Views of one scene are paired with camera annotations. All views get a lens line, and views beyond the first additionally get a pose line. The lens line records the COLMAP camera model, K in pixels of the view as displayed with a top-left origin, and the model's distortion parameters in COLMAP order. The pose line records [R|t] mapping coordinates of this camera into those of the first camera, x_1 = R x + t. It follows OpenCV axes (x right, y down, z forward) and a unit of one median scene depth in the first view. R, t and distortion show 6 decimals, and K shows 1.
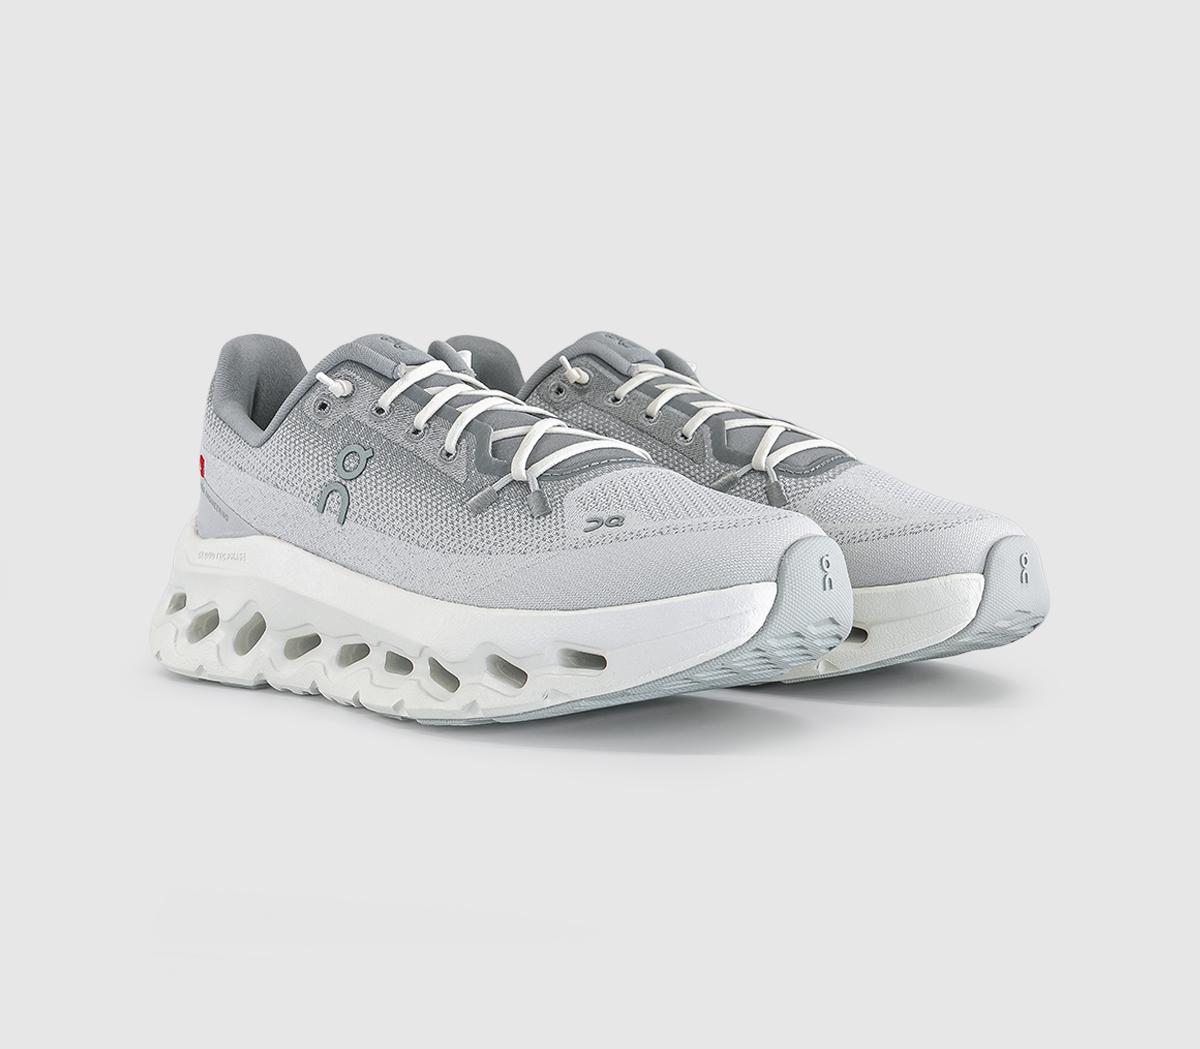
lens RADIAL K [[1941.7, 0, 600.0], [0, 1941.7, 524.5], [0, 0, 1]] dist [-0.002440, 0.023212]
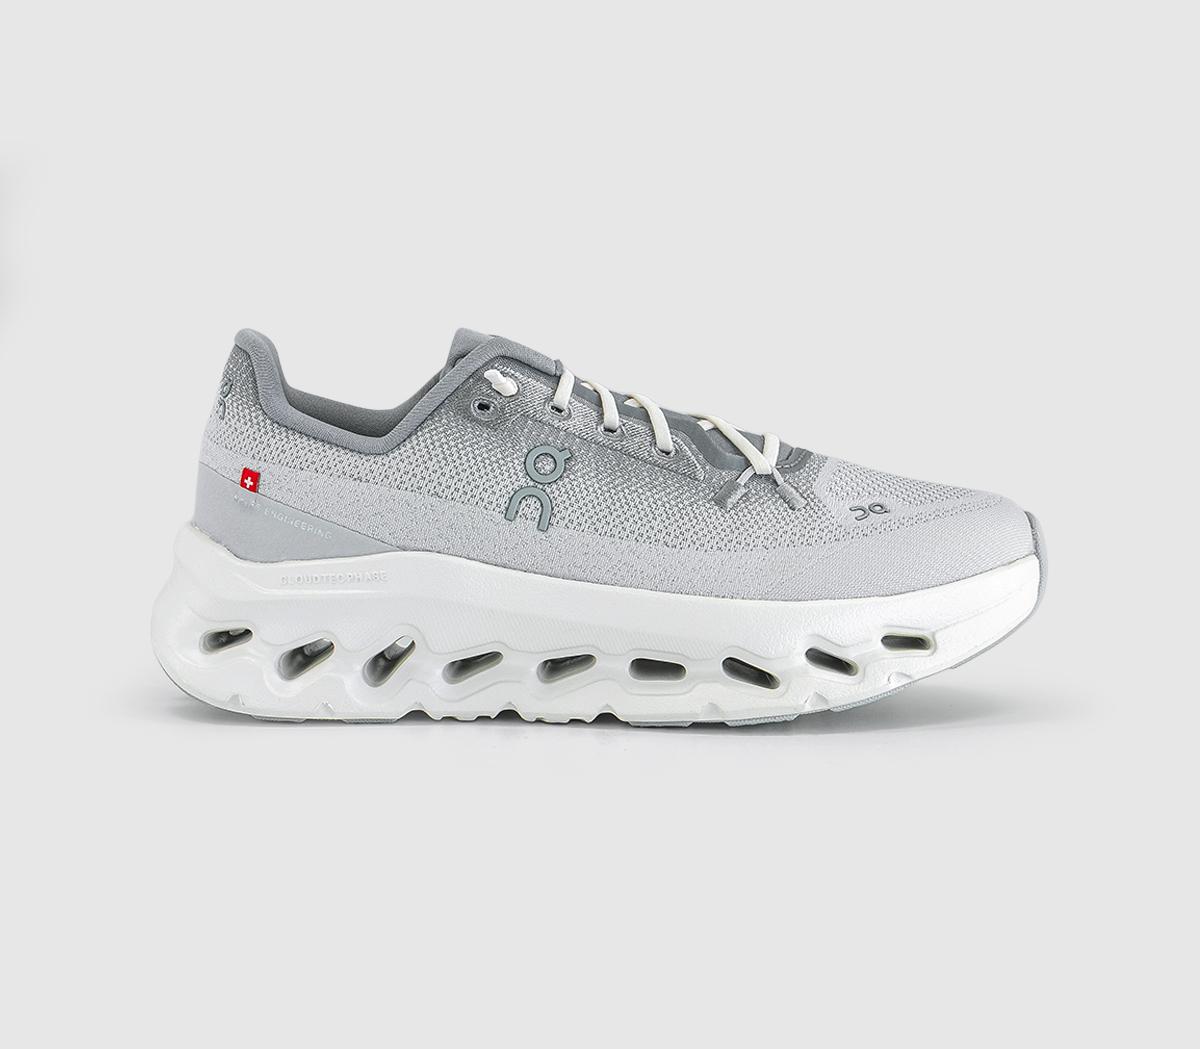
lens RADIAL K [[1941.7, 0, 600.0], [0, 1941.7, 524.5], [0, 0, 1]] dist [-0.002440, 0.023212]
pose [[0.797647, -0.067455, 0.599341, -0.669961], [0.059075, 0.997686, 0.033667, -0.033176], [-0.600225, 0.008552, 0.799786, 0.234059]]
